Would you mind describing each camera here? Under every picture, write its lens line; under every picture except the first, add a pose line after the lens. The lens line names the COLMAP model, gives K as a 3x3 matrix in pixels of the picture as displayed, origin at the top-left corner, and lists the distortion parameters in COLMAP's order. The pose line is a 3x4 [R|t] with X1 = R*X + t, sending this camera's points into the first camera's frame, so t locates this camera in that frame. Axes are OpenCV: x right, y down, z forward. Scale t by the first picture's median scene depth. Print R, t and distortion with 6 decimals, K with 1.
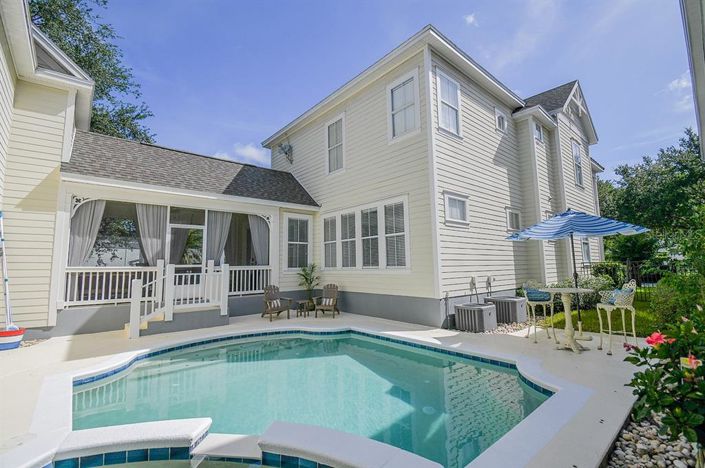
lens RADIAL K [[316.6, 0, 354.2], [0, 316.6, 229.4], [0, 0, 1]] dist [-0.003133, -0.000674]
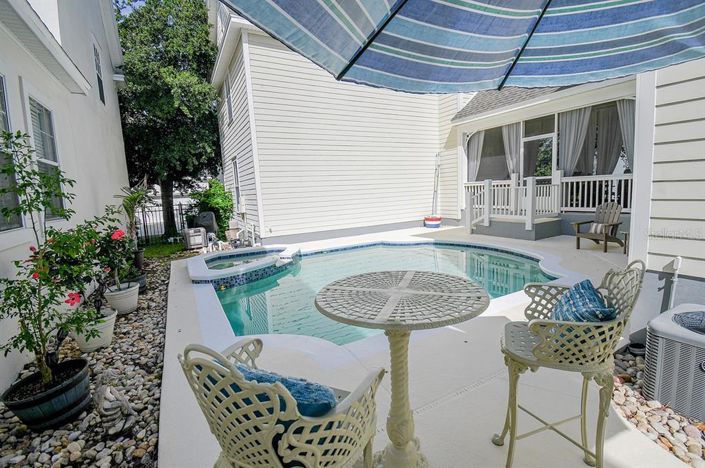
lens RADIAL K [[316.6, 0, 354.2], [0, 316.6, 229.4], [0, 0, 1]] dist [-0.003133, -0.000674]
pose [[-0.201964, 0.147868, -0.968166, 0.551900], [0.171356, 0.978624, 0.113719, 0.058433], [0.964286, -0.142934, -0.222984, 0.607111]]
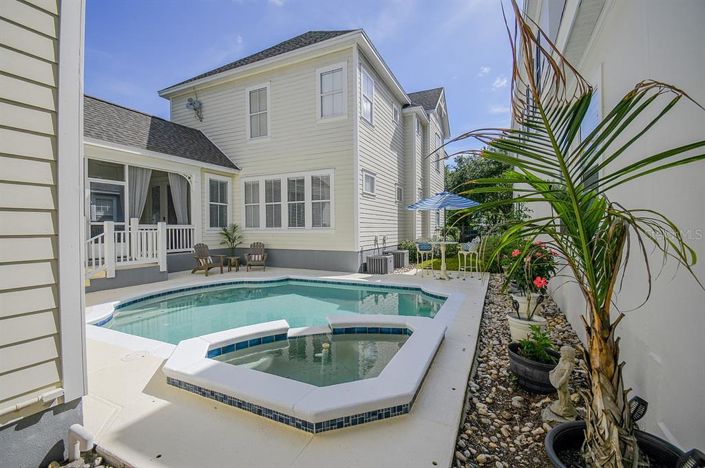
lens RADIAL K [[311.5, 0, 352.7], [0, 311.5, 231.3], [0, 0, 1]] dist [-0.010875, -0.000457]
pose [[0.914649, 0.009212, 0.404144, -0.222049], [-0.058996, 0.992078, 0.110905, -0.007329], [-0.399921, -0.125282, 0.907947, -0.134720]]
